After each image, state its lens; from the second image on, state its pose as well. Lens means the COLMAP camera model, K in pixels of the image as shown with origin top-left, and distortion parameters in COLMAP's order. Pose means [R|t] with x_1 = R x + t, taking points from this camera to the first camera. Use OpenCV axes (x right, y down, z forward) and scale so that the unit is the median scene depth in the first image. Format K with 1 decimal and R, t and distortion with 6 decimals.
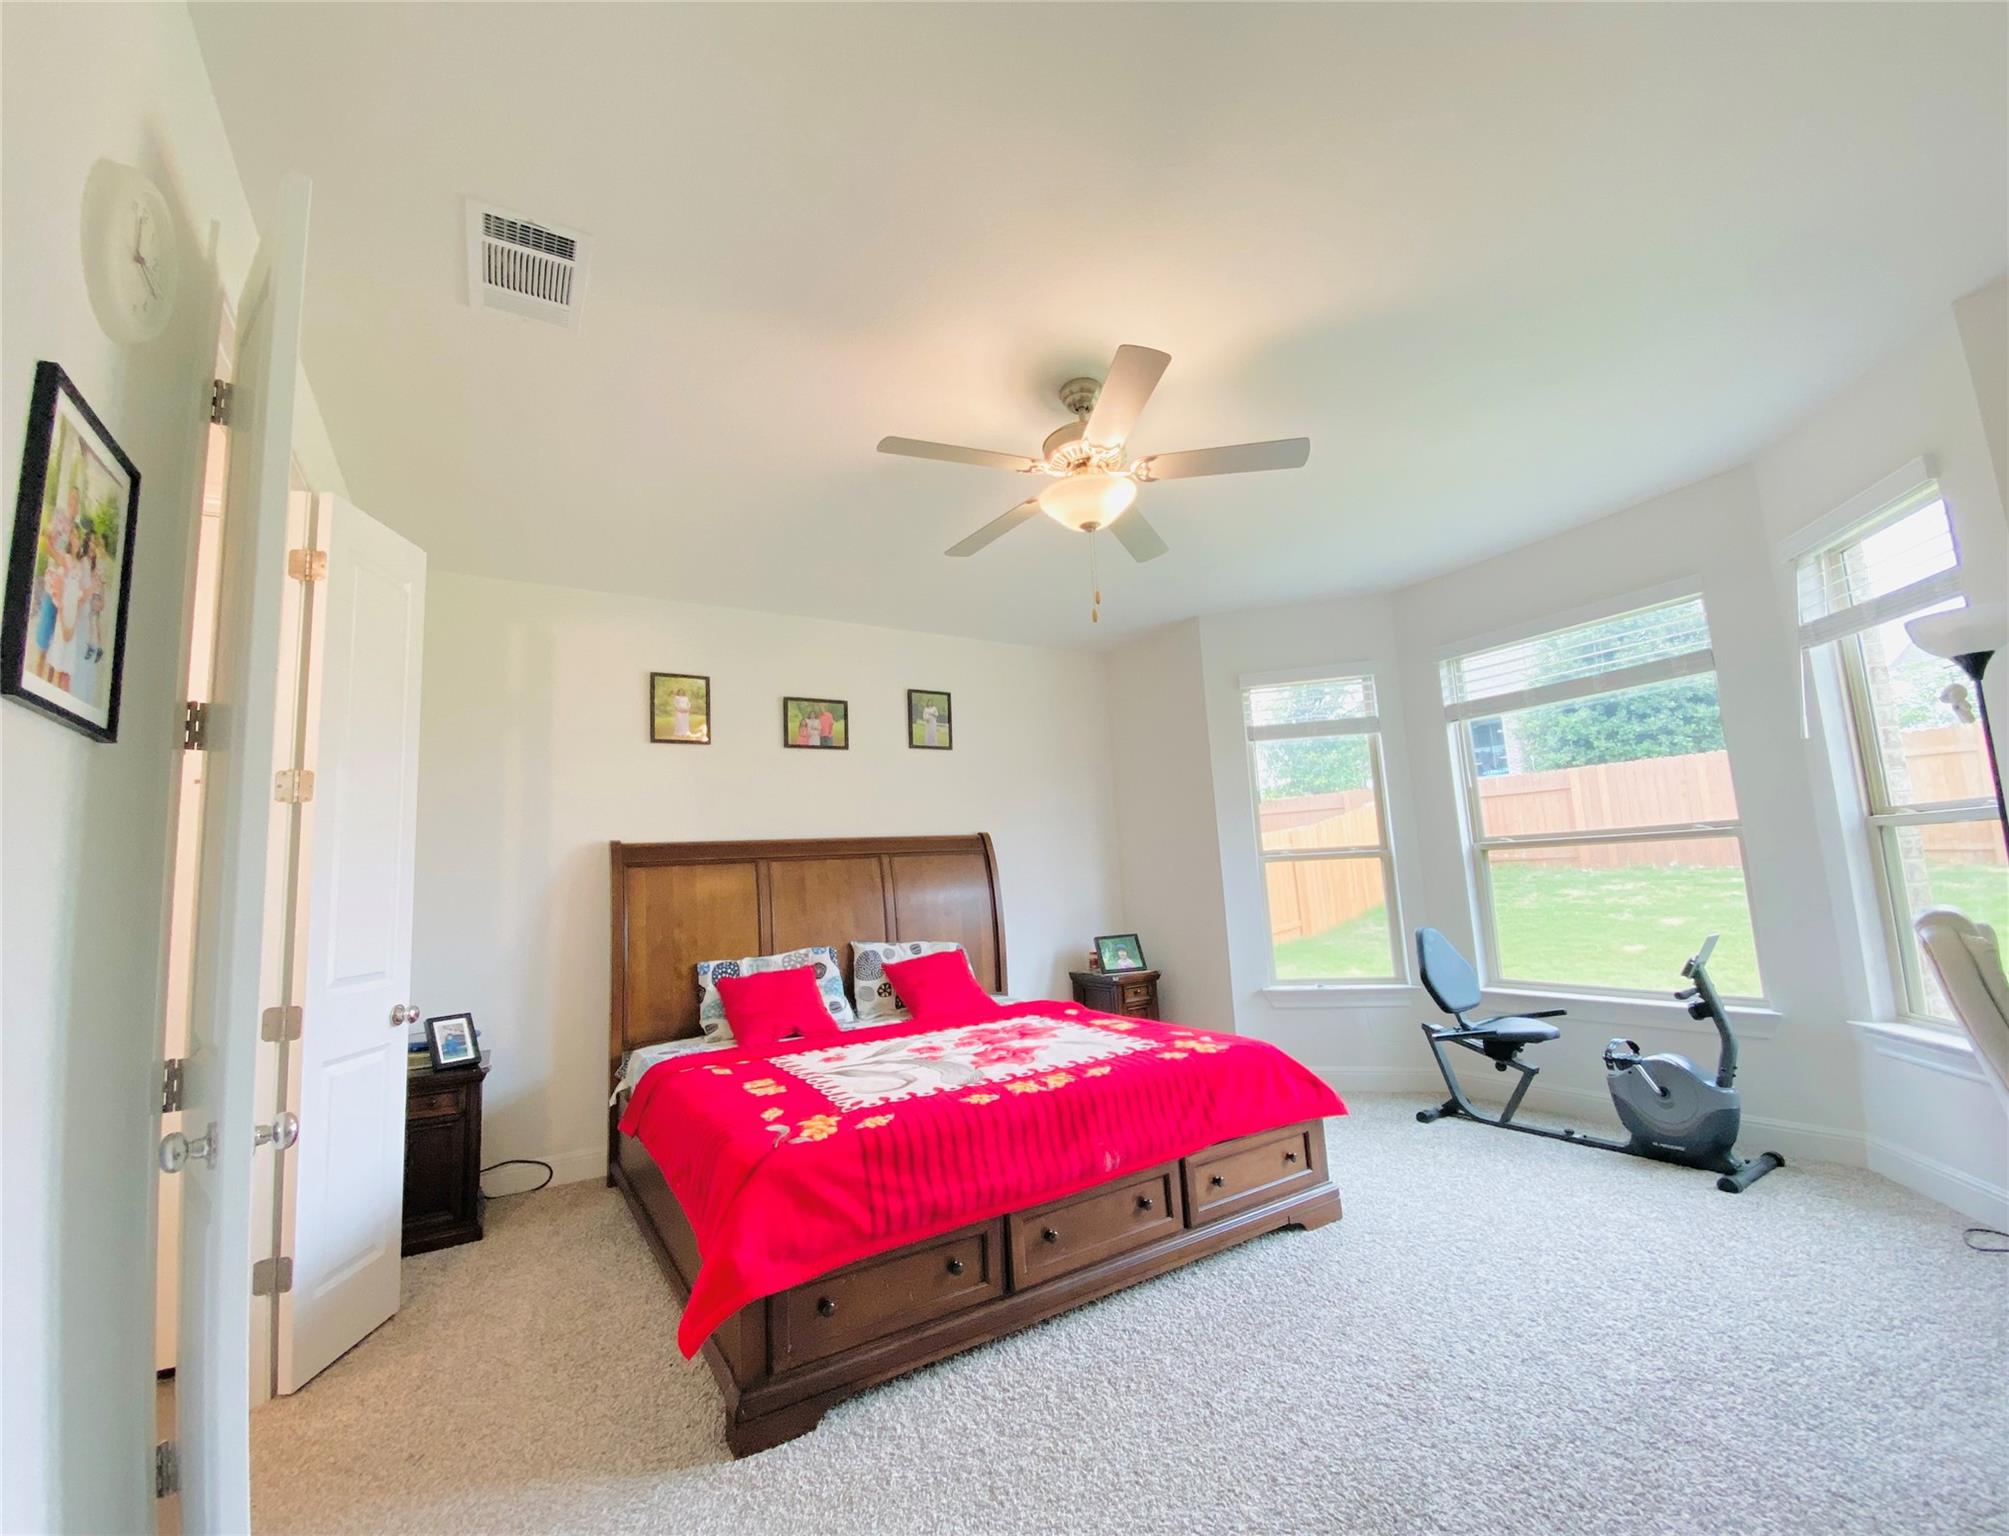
lens RADIAL K [[837.8, 0, 1030.8], [0, 837.8, 761.2], [0, 0, 1]] dist [-0.000266, -0.013083]
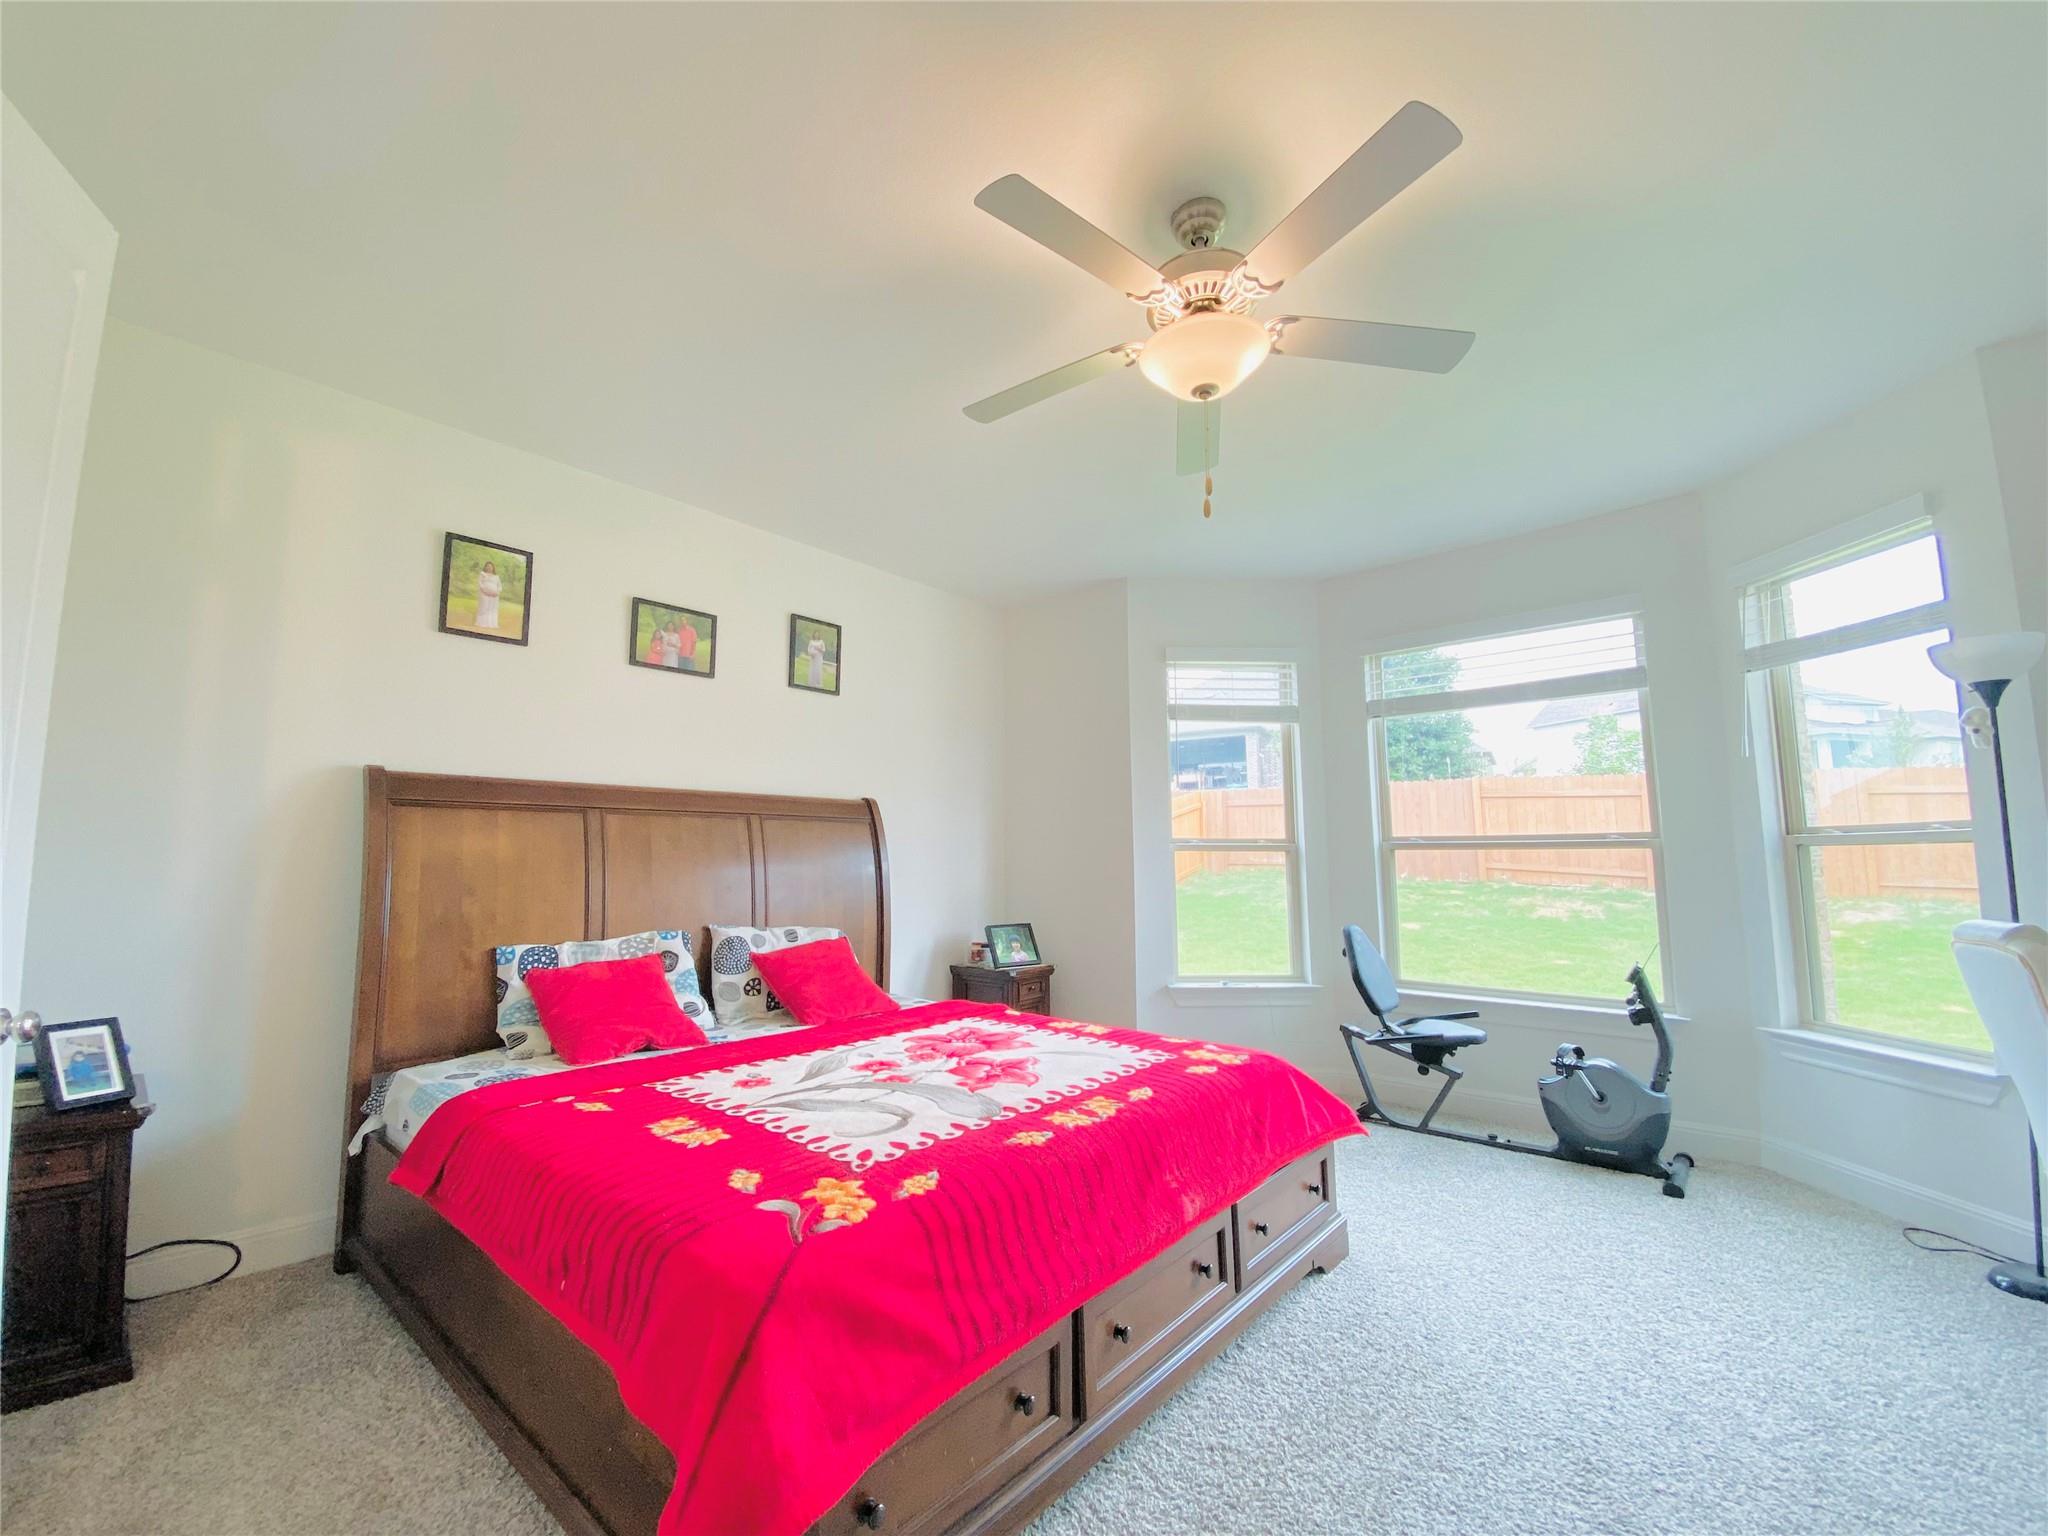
lens RADIAL K [[850.2, 0, 1035.4], [0, 850.2, 762.2], [0, 0, 1]] dist [0.033958, -0.027141]
pose [[0.952374, 0.083164, 0.293372, -0.189236], [-0.086978, 0.996210, -0.000045, 0.044667], [-0.292264, -0.025474, 0.955998, 0.177791]]
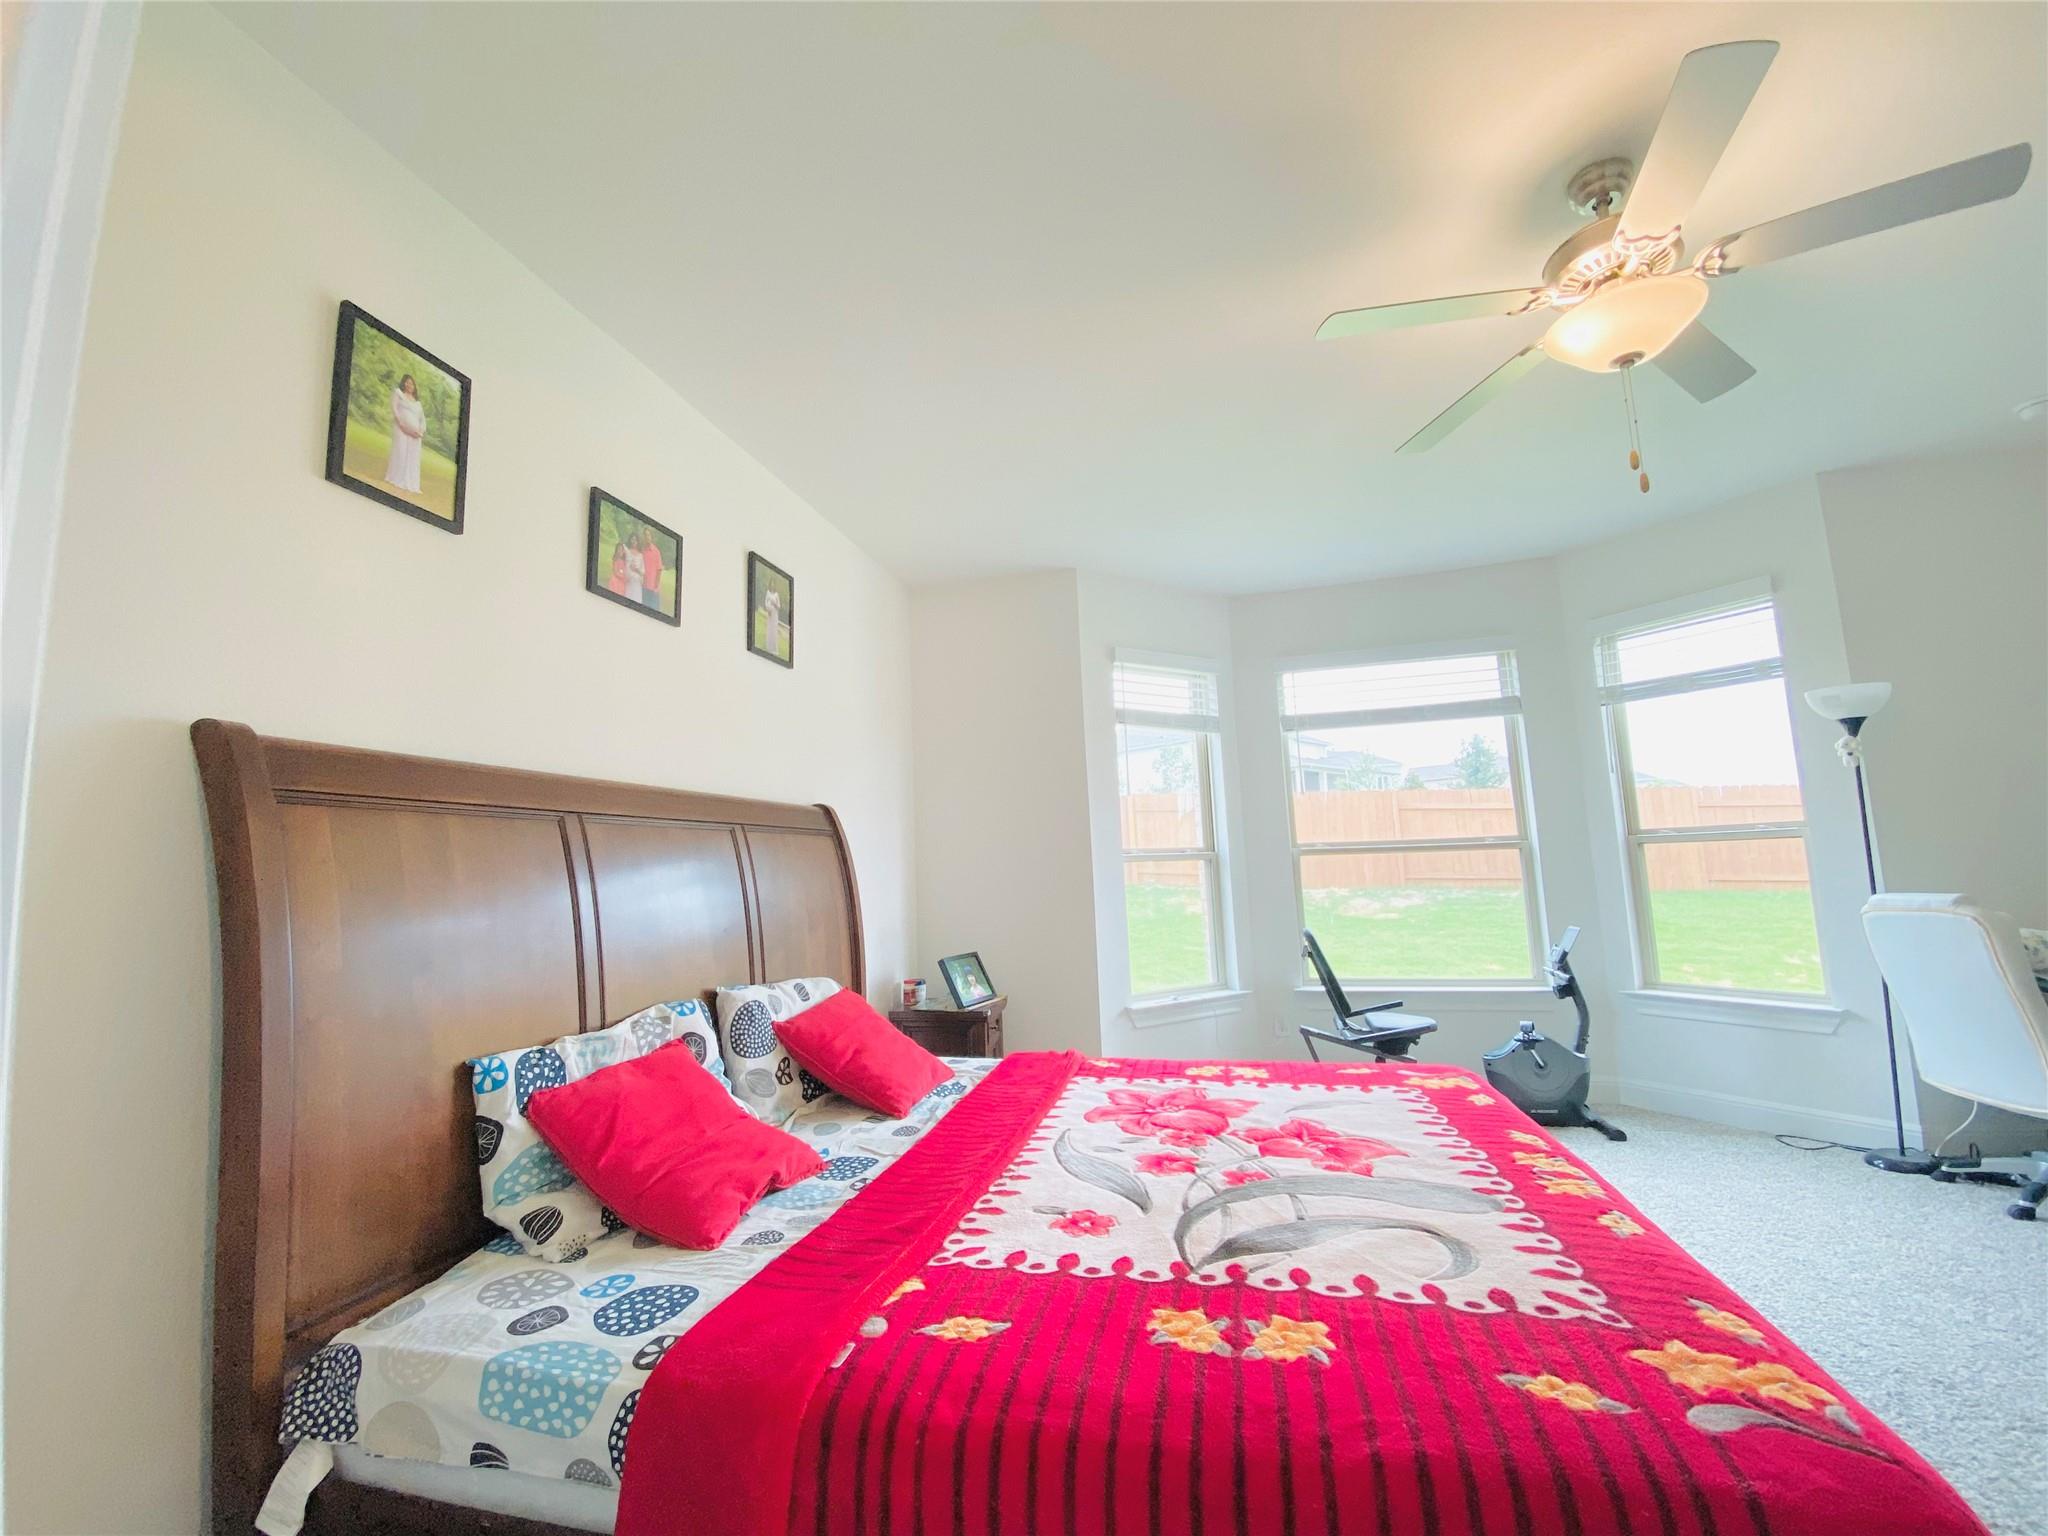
lens RADIAL K [[833.2, 0, 1024.0], [0, 833.2, 768.0], [0, 0, 1]] dist [0.007229, -0.018991]
pose [[0.720807, 0.109845, 0.684376, -0.488230], [-0.097918, 0.993598, -0.056346, 0.099536], [-0.686184, -0.026398, 0.726948, 0.540517]]
